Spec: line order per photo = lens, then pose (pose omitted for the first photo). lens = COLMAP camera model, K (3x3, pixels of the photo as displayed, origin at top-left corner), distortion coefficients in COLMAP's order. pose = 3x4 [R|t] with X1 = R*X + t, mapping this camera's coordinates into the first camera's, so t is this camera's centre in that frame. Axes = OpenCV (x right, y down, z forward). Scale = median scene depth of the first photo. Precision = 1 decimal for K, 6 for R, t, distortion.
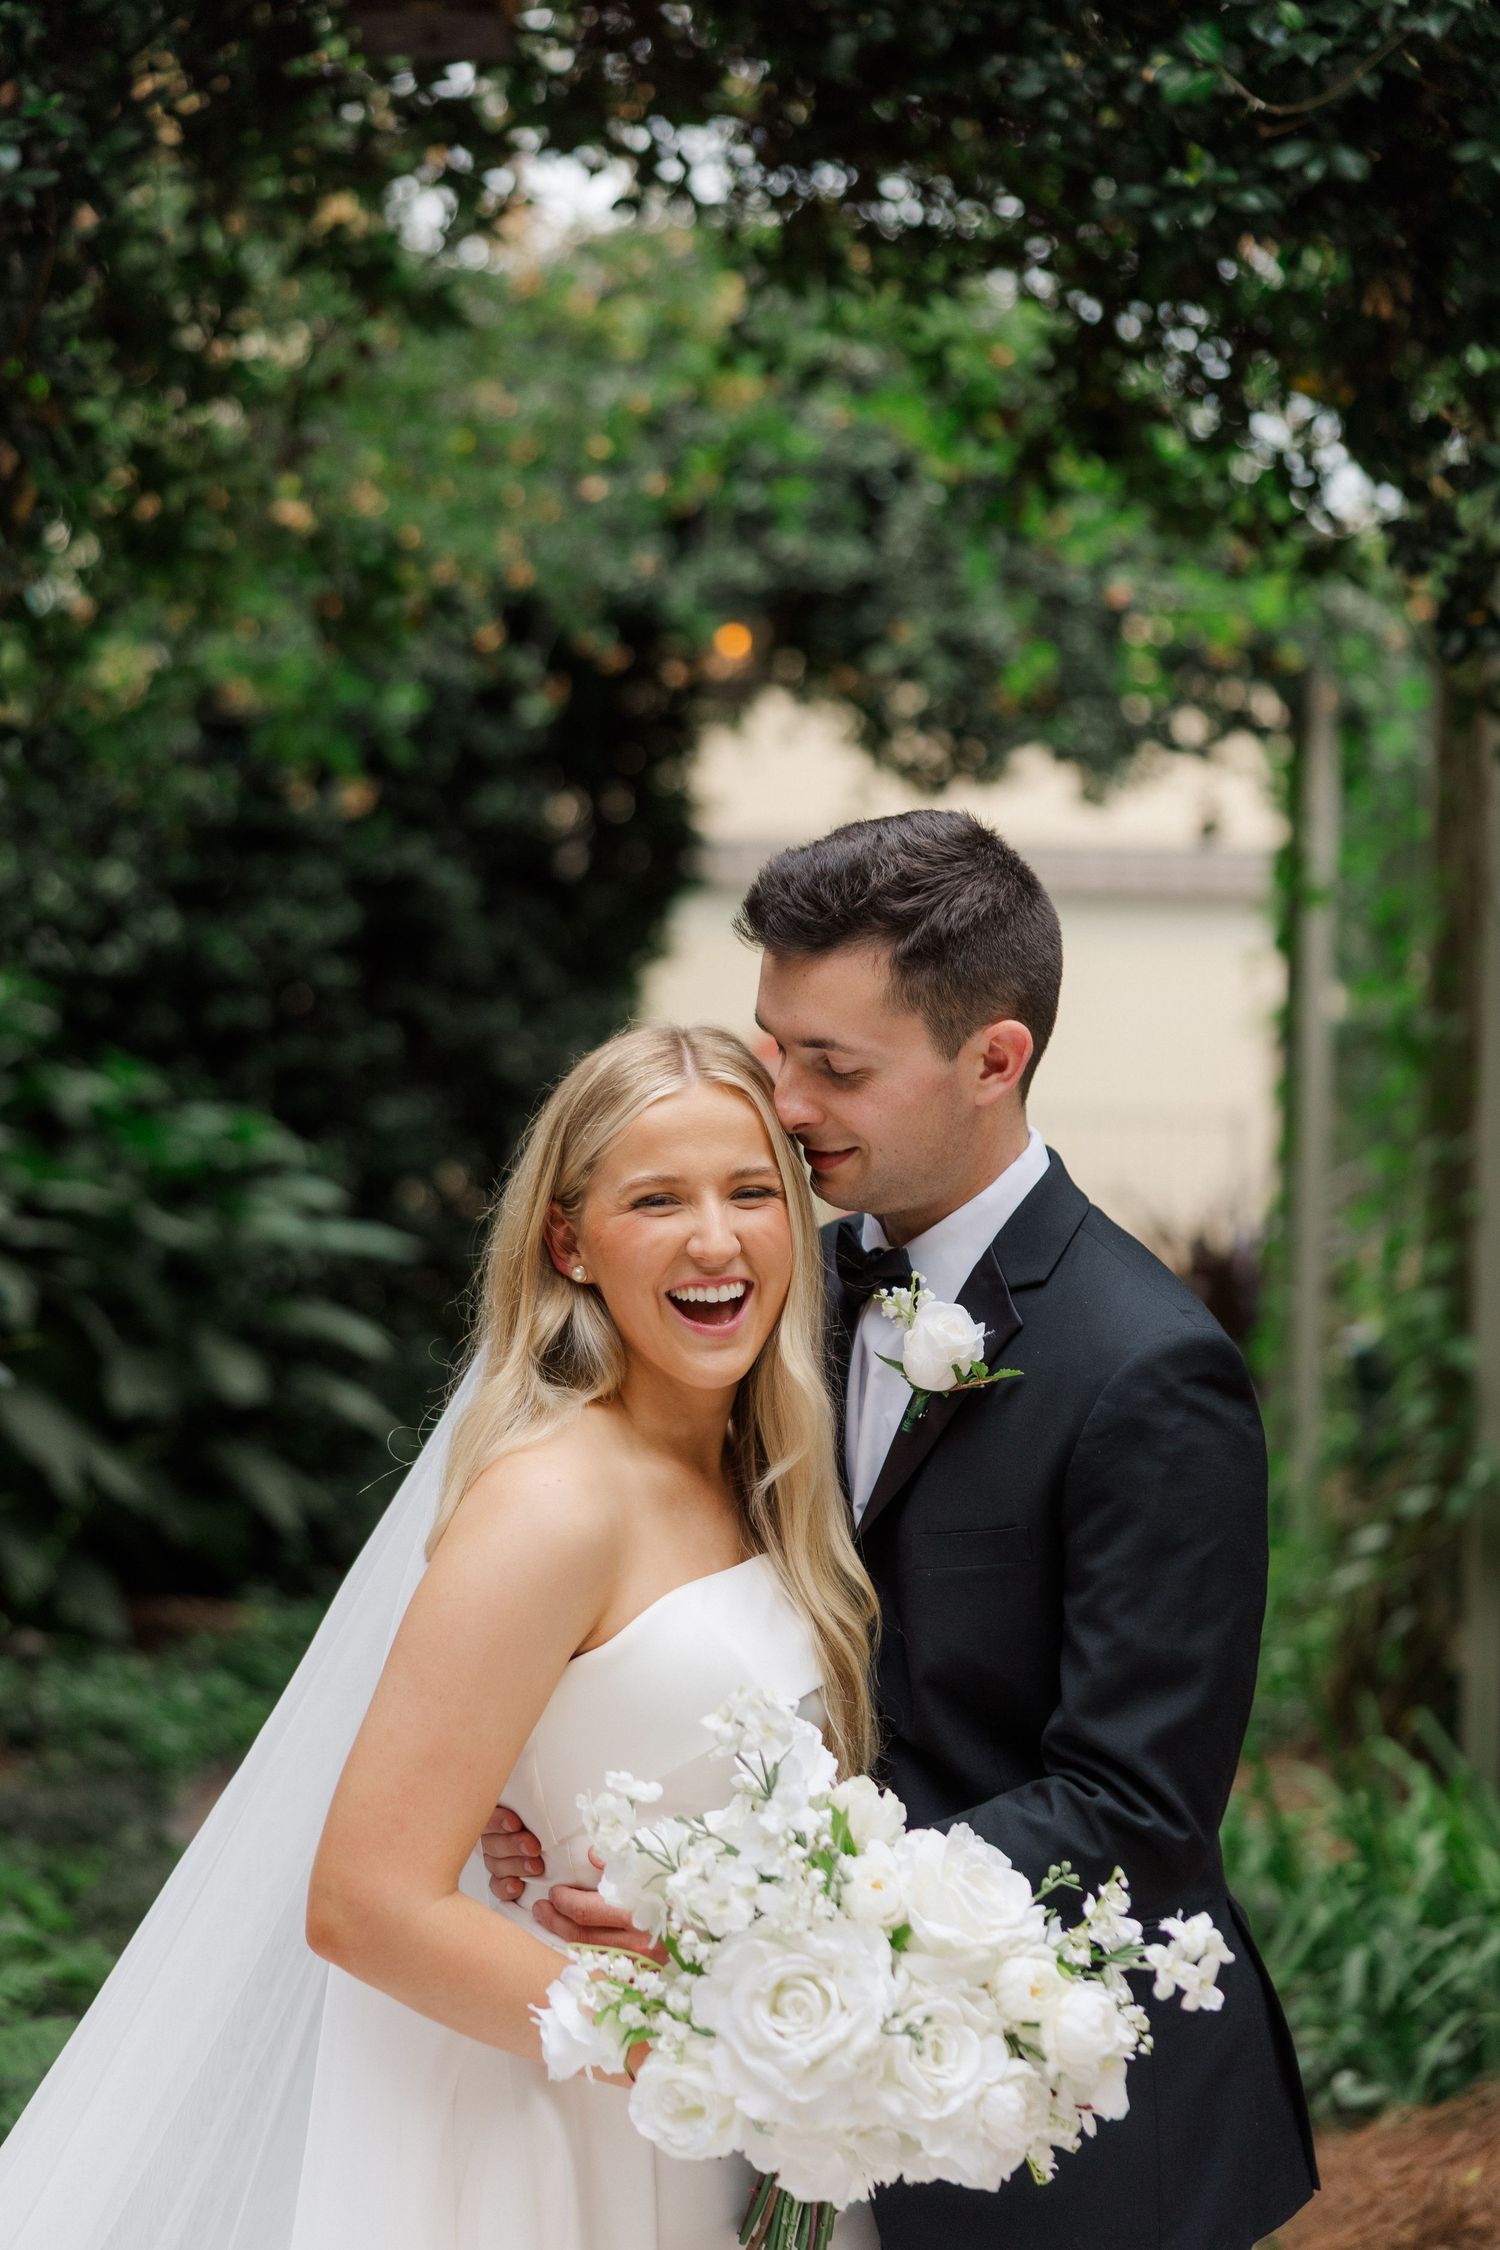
lens RADIAL K [[3816.6, 0, 750.0], [0, 3816.6, 1125.0], [0, 0, 1]] dist [-0.038646, 0.220893]
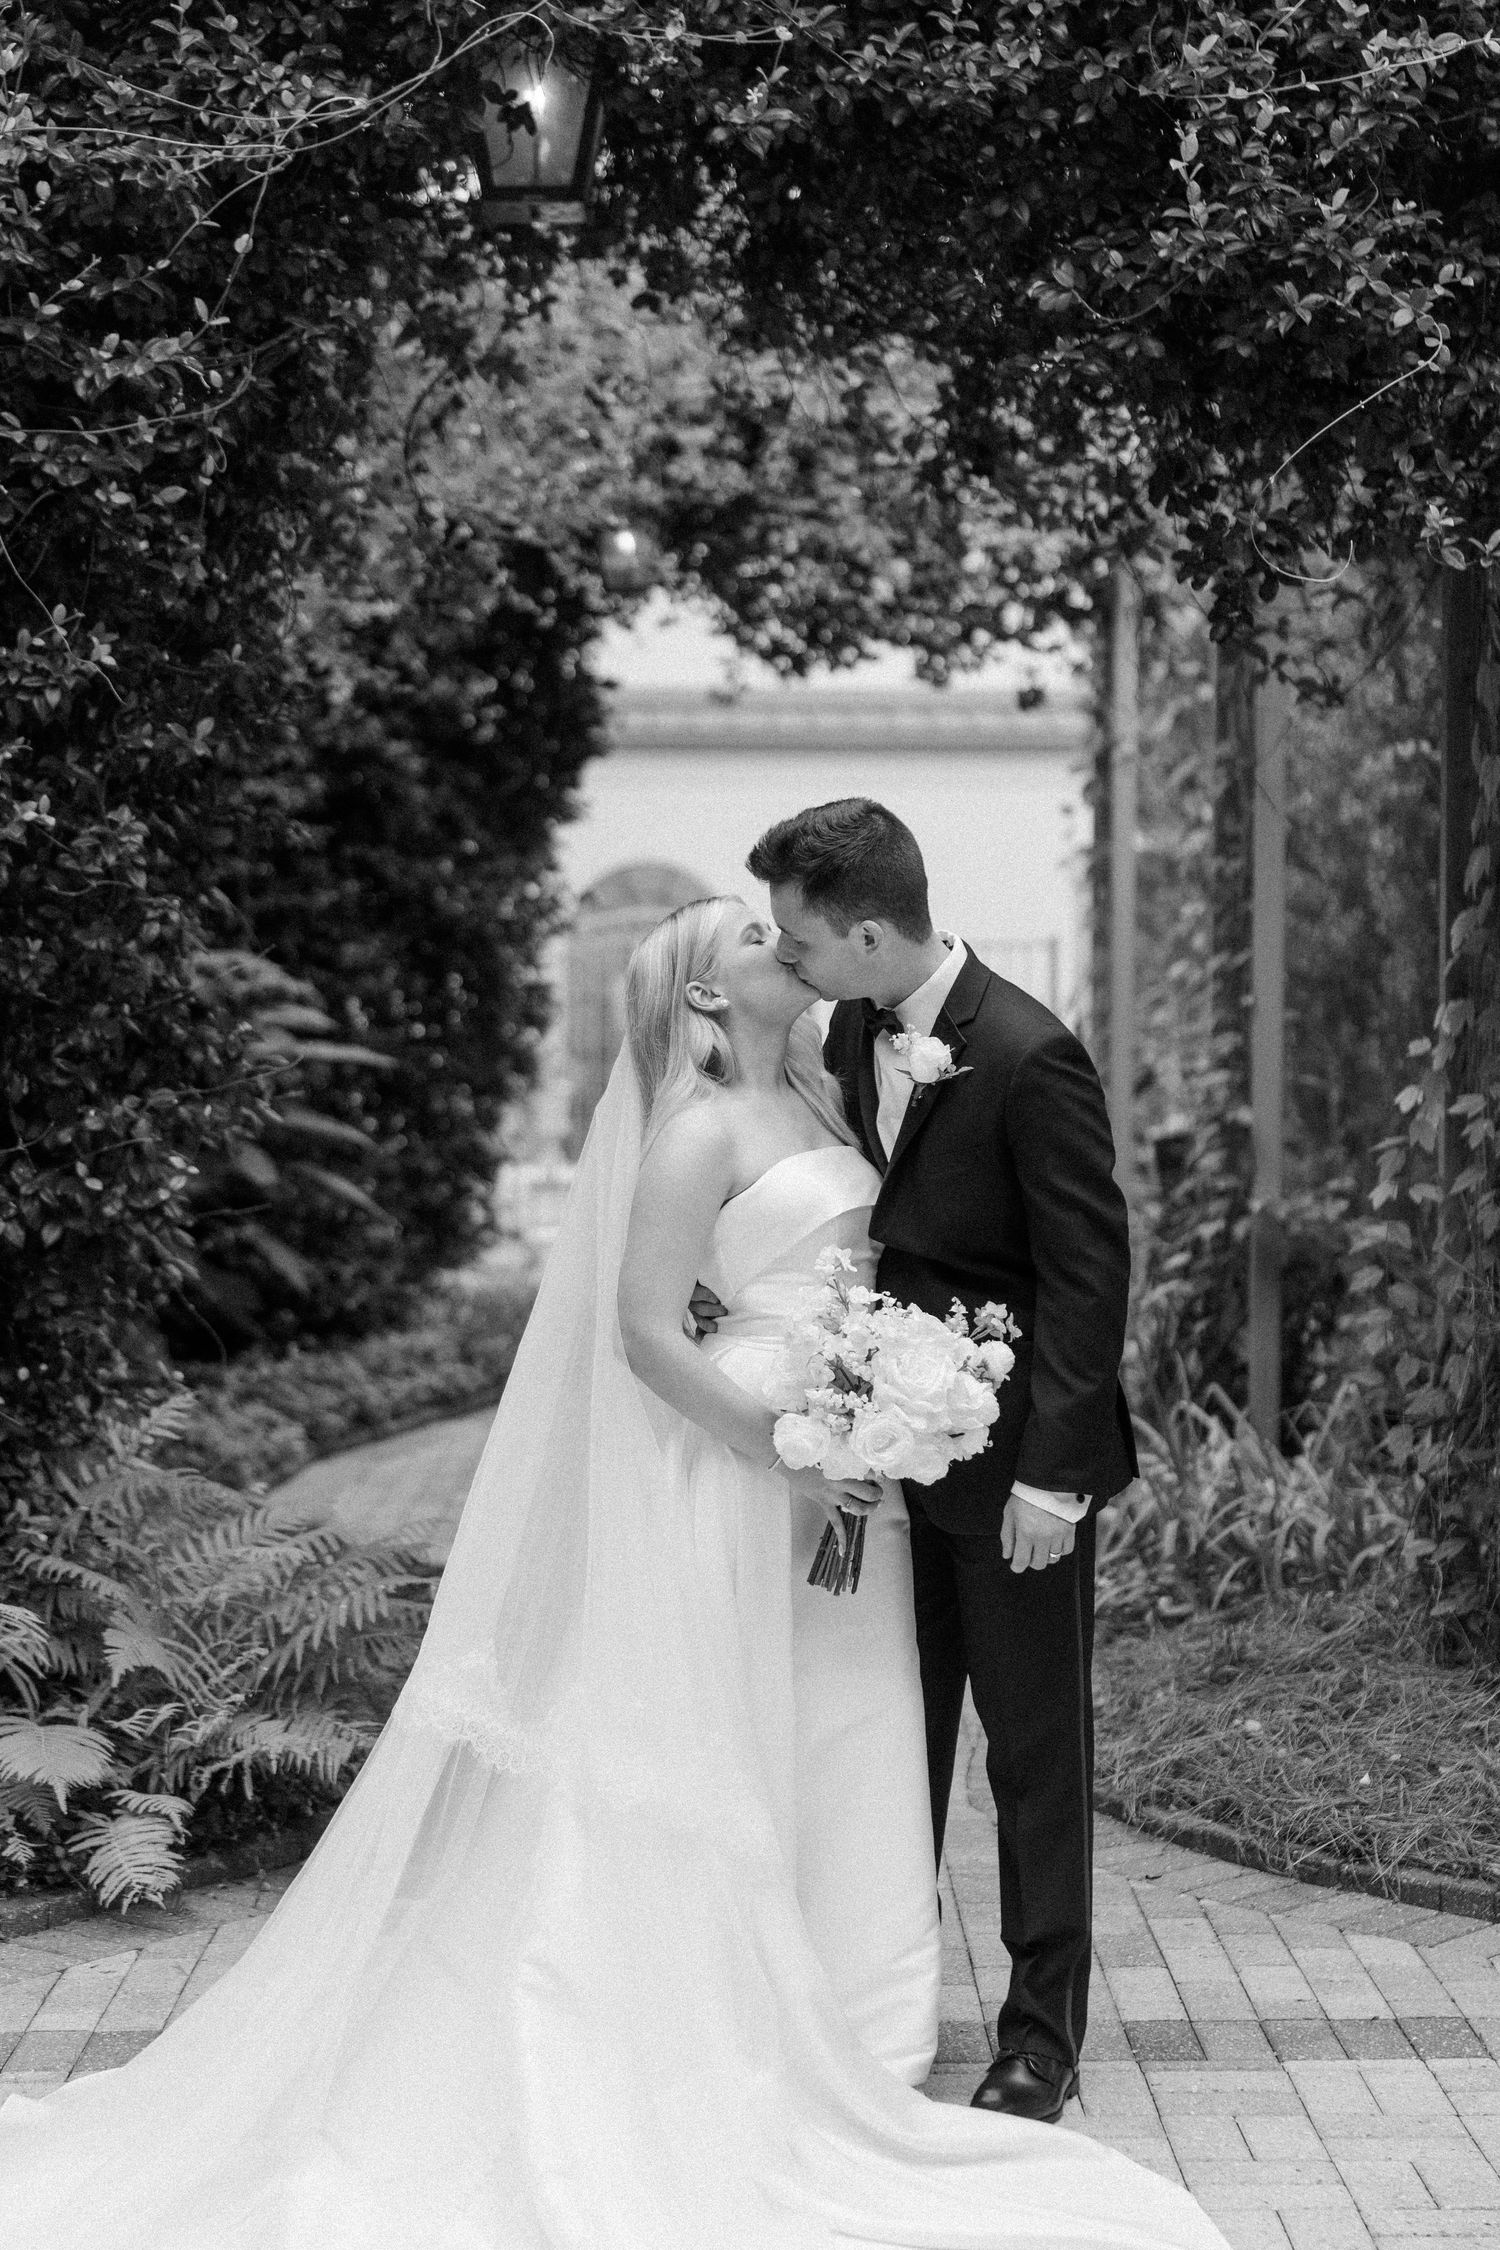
lens RADIAL K [[3928.9, 0, 750.0], [0, 3928.9, 1125.0], [0, 0, 1]] dist [0.030141, 0.101659]
pose [[0.998312, -0.020287, 0.054416, -0.075498], [0.018105, 0.999024, 0.040302, 0.008060], [-0.055181, -0.039249, 0.997705, -0.457807]]
